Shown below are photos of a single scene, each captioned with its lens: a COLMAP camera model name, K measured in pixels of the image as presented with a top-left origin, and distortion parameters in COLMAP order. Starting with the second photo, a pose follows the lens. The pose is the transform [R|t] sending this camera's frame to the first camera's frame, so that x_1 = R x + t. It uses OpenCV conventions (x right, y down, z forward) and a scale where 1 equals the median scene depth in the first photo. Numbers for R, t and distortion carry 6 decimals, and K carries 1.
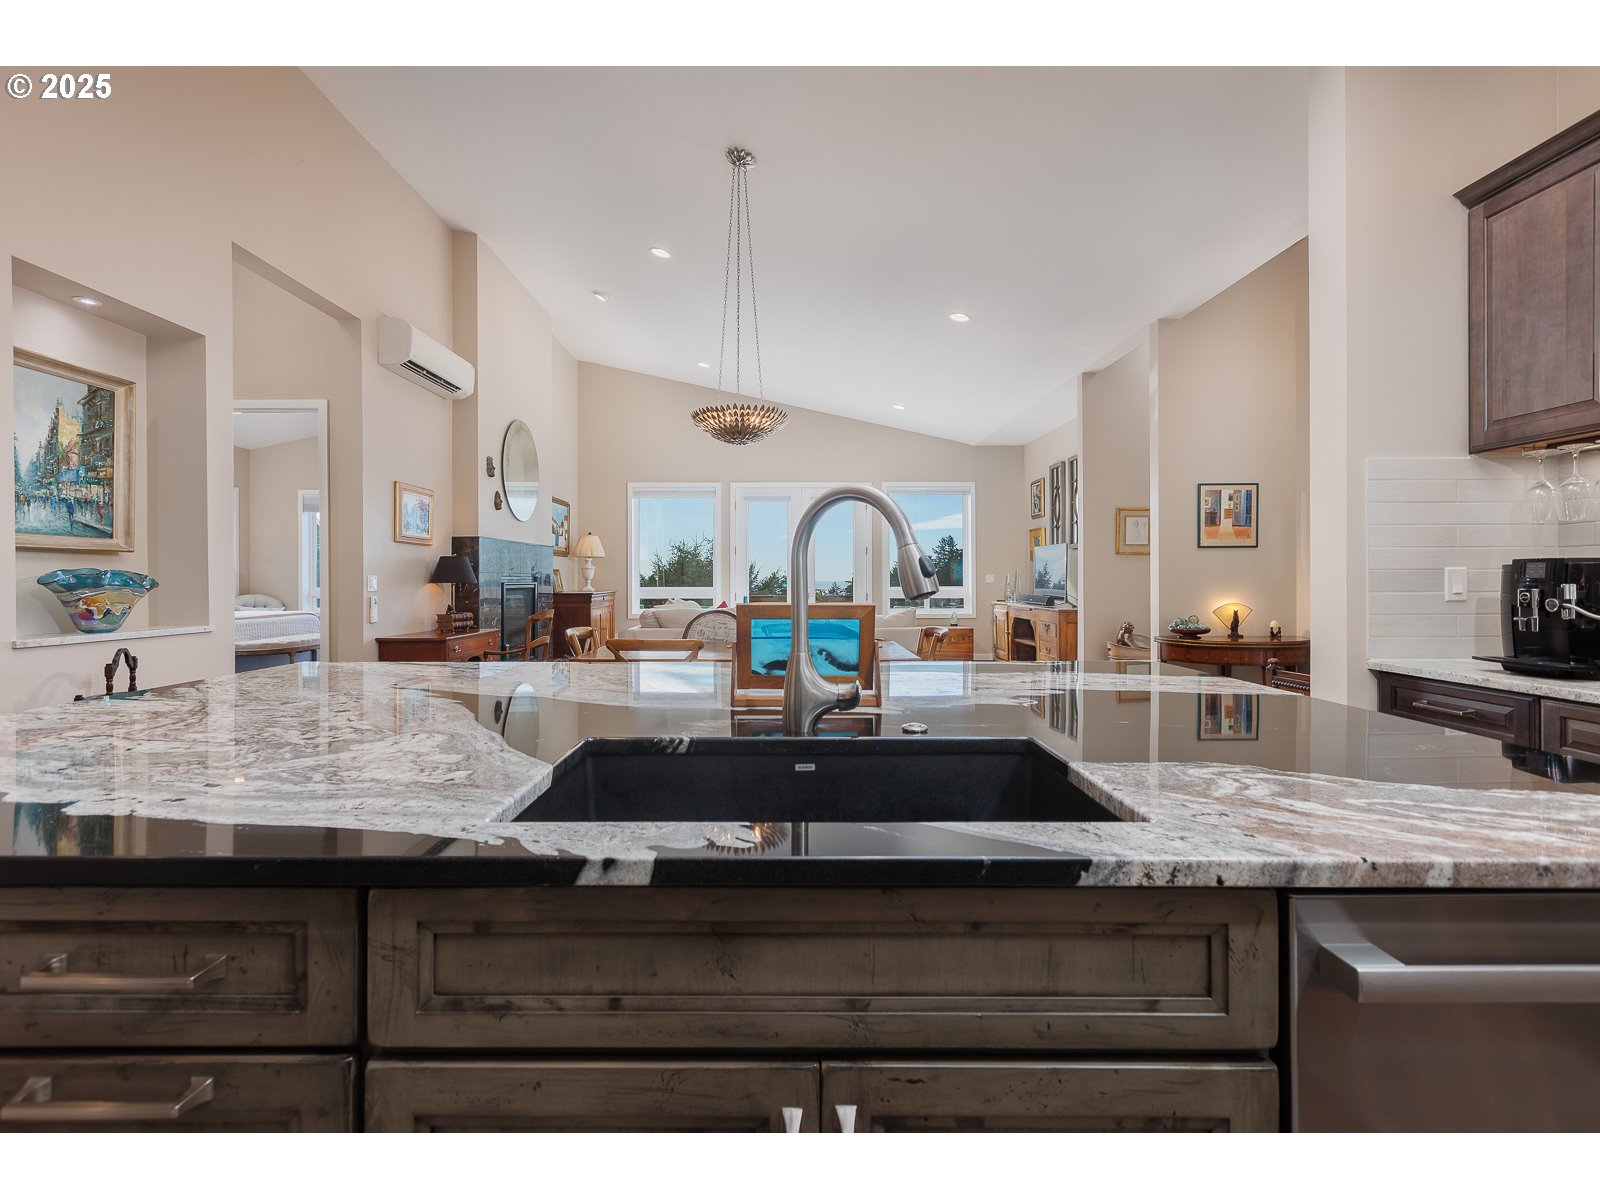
lens RADIAL K [[730.1, 0, 803.6], [0, 730.1, 588.5], [0, 0, 1]] dist [0.004757, 0.000442]
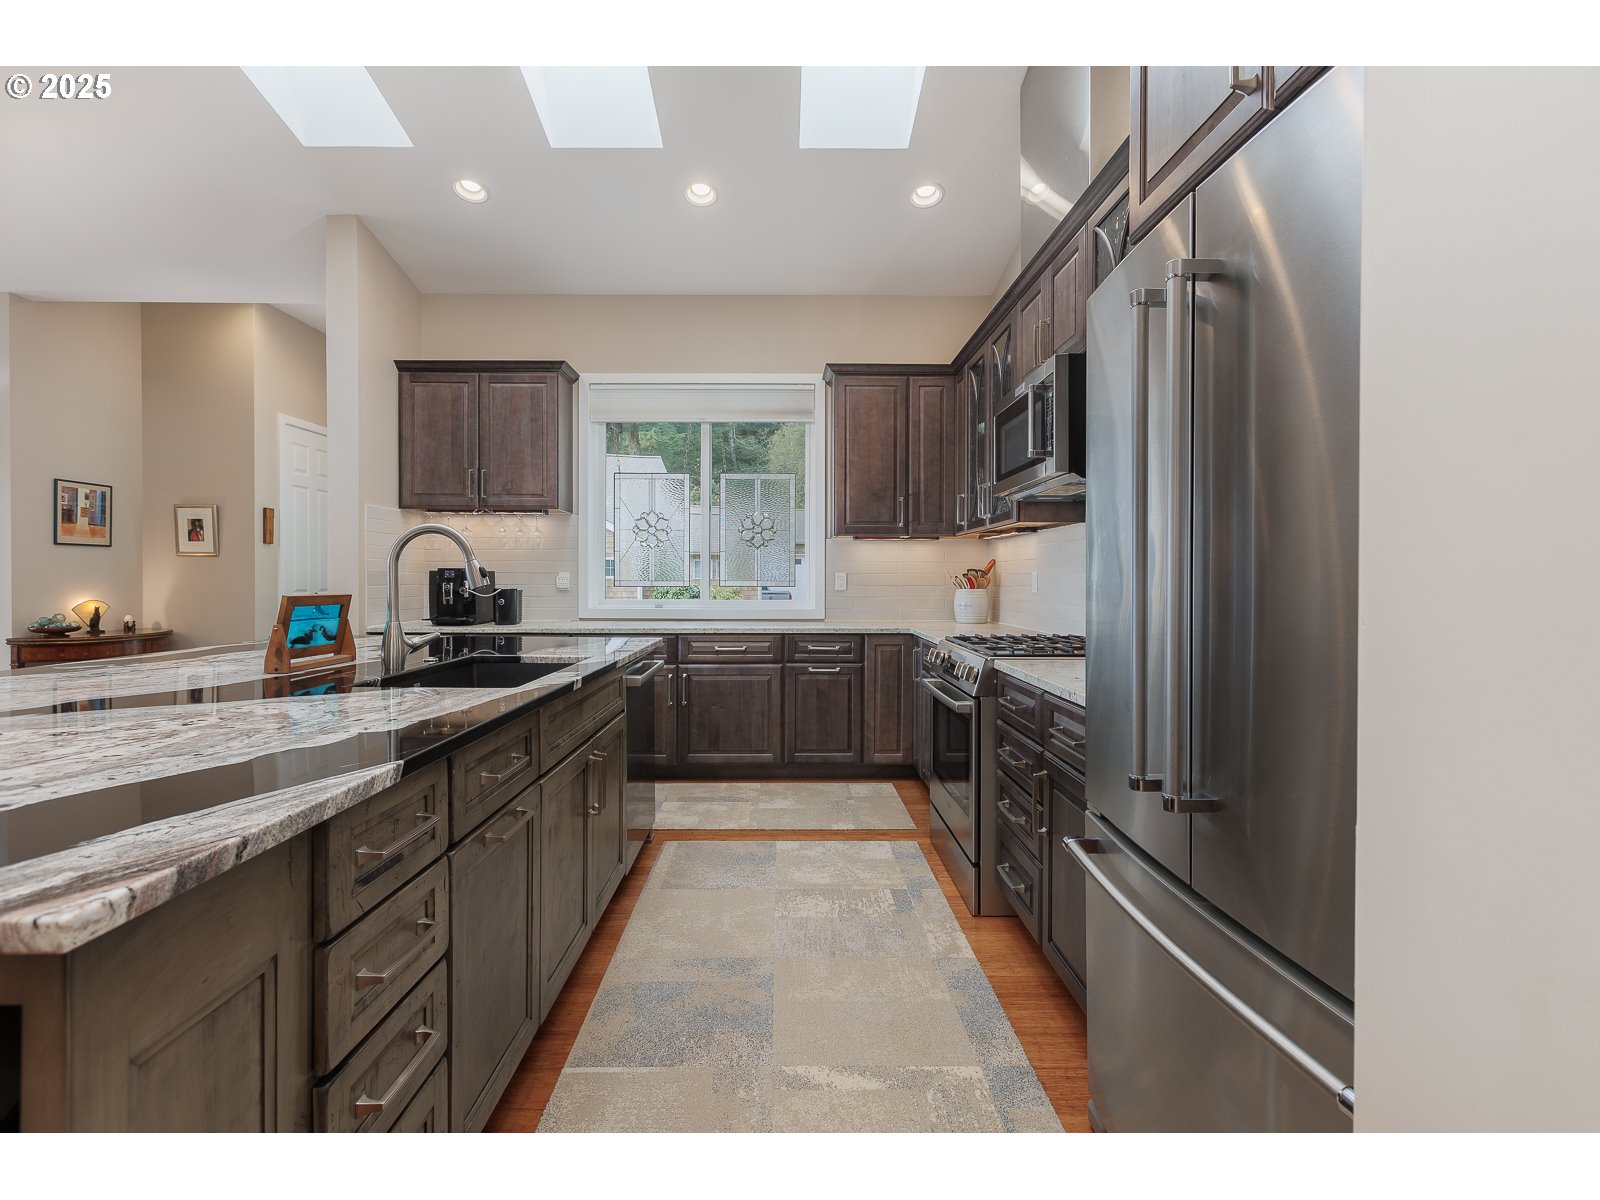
lens RADIAL K [[730.1, 0, 803.6], [0, 730.1, 588.5], [0, 0, 1]] dist [0.004757, 0.000442]
pose [[-0.030734, -0.011980, 0.999456, -0.470325], [0.009081, 0.999884, 0.012264, 0.000196], [-0.999486, 0.009453, -0.030622, 0.035889]]
